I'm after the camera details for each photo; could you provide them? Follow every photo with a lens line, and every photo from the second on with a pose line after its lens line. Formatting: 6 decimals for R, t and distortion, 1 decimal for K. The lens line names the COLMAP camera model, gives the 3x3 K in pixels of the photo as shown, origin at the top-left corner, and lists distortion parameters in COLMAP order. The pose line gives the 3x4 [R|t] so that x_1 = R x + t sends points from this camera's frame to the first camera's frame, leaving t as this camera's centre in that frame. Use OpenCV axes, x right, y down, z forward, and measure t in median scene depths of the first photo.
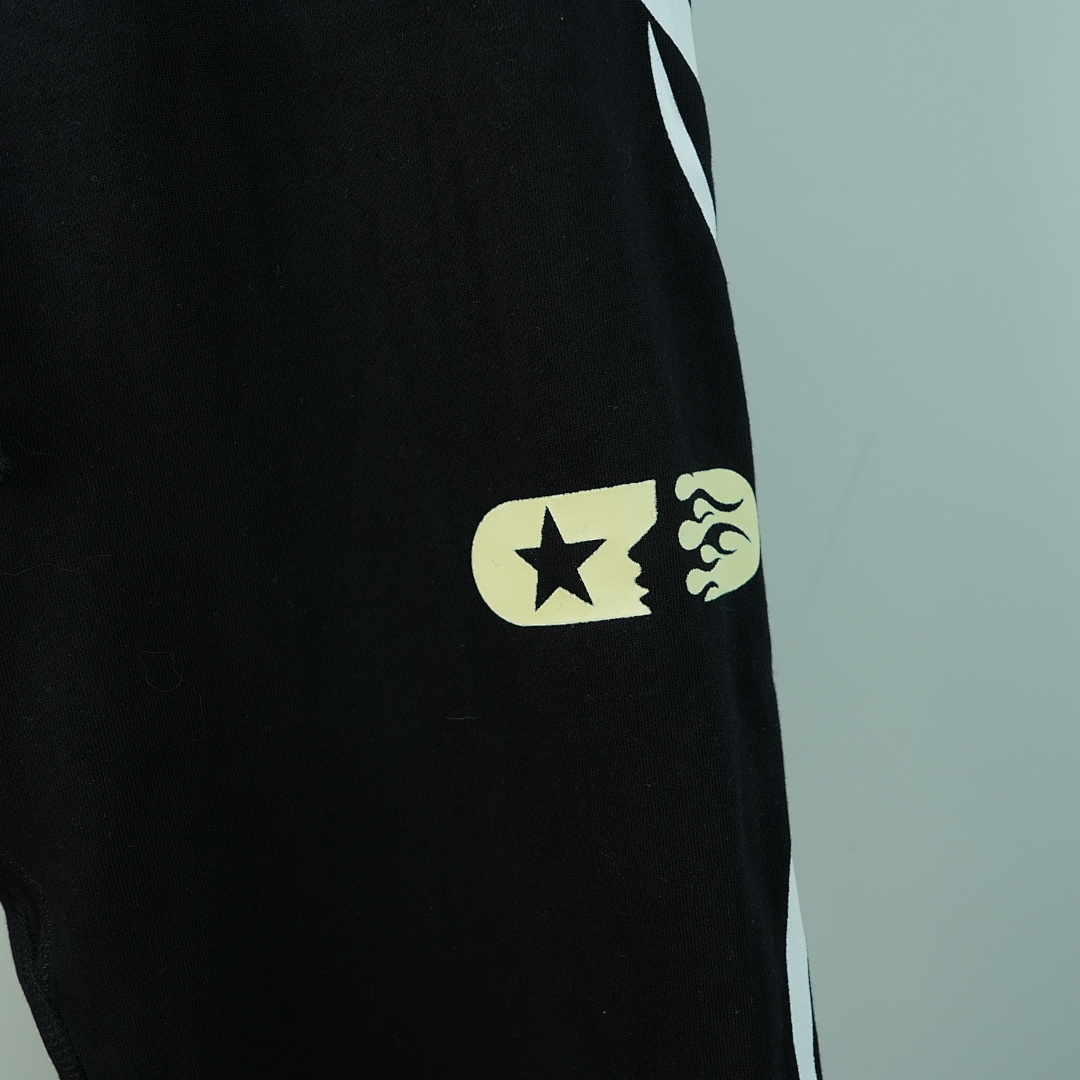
lens RADIAL K [[1023.7, 0, 540.0], [0, 1023.7, 540.0], [0, 0, 1]] dist [-0.006092, 0.002081]
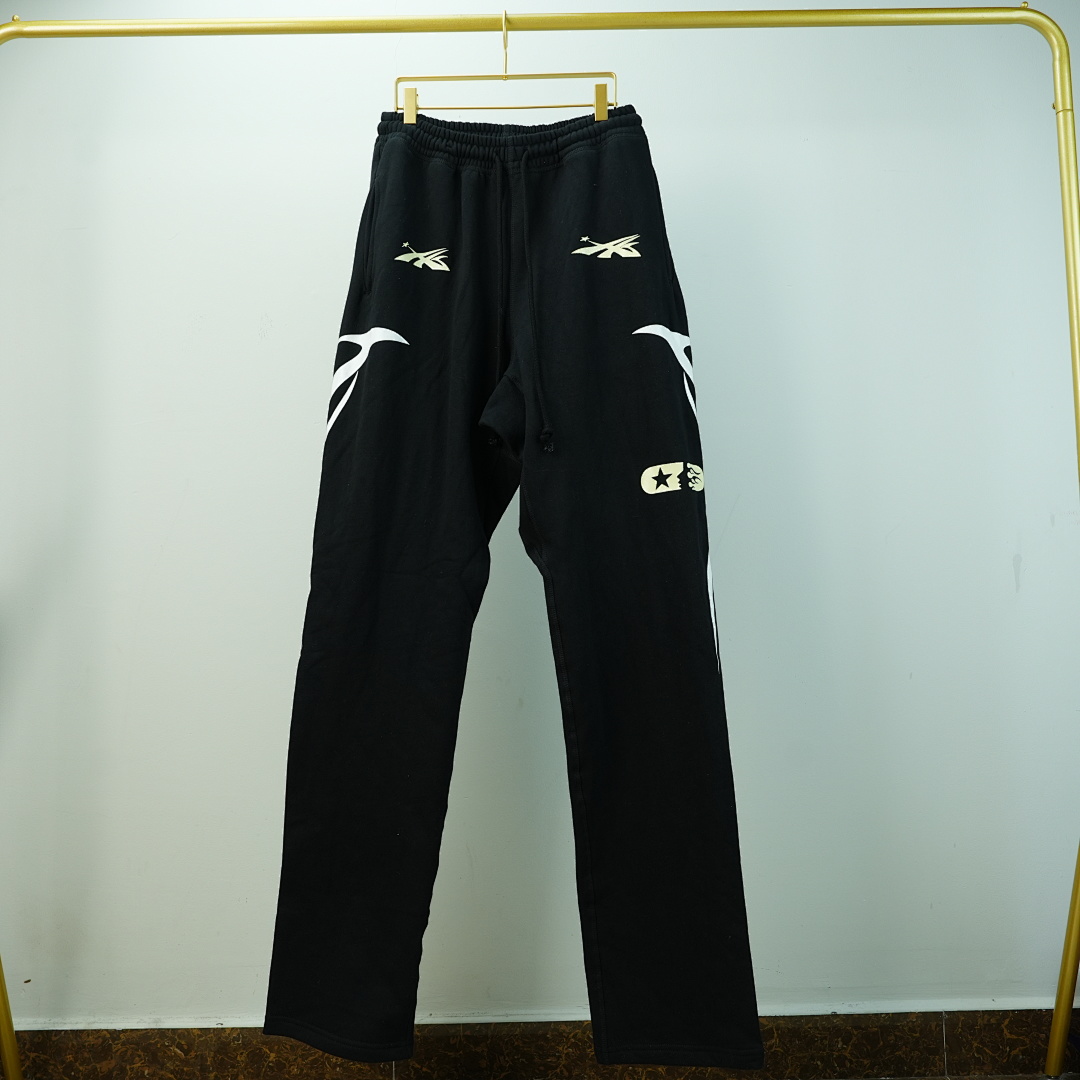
lens RADIAL K [[1022.3, 0, 524.0], [0, 1022.3, 535.8], [0, 0, 1]] dist [-0.005755, 0.001763]
pose [[0.996877, 0.071058, 0.034450, -0.758327], [-0.062464, 0.976443, -0.206538, 1.289930], [-0.048315, 0.203741, 0.977832, -3.521784]]
